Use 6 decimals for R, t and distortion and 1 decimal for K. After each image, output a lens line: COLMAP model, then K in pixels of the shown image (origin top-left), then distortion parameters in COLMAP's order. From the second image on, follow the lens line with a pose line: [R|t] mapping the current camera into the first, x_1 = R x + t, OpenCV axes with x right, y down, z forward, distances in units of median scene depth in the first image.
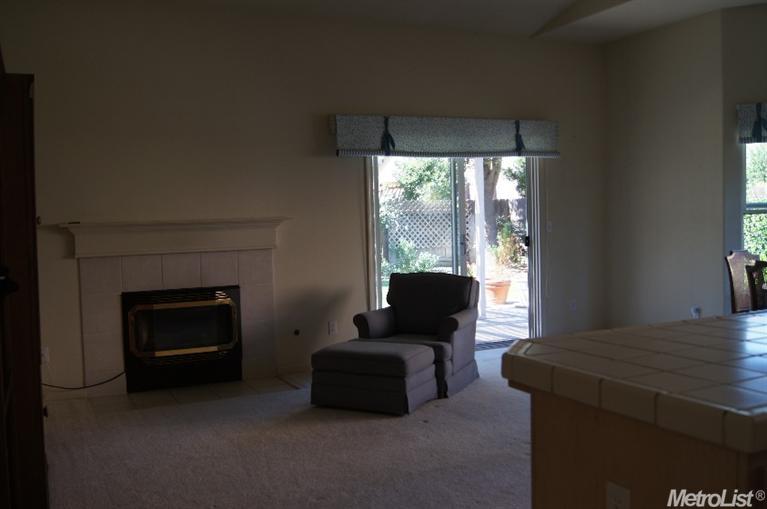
lens RADIAL K [[736.4, 0, 385.0], [0, 736.4, 253.3], [0, 0, 1]] dist [-0.035067, 0.000000]
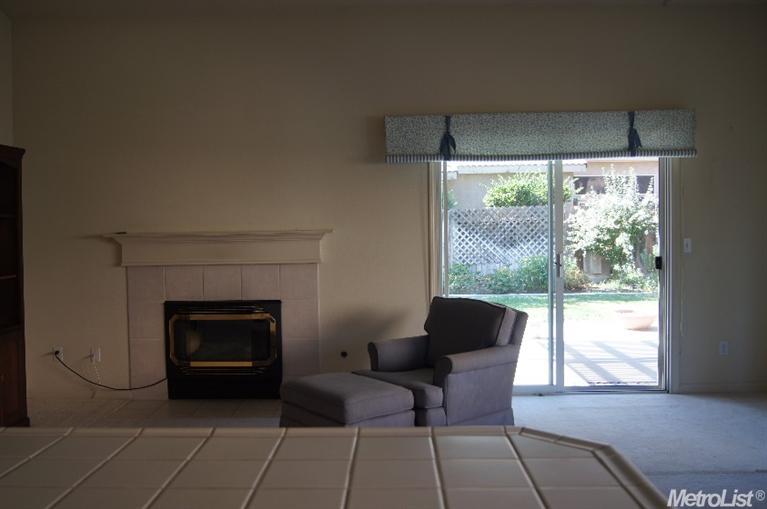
lens RADIAL K [[736.4, 0, 384.5], [0, 736.4, 256.1], [0, 0, 1]] dist [-0.035067, 0.000000]
pose [[0.894932, 0.032680, -0.445004, 0.343951], [-0.031744, 0.999450, 0.009558, -0.027065], [0.445072, 0.005572, 0.895477, 0.199981]]
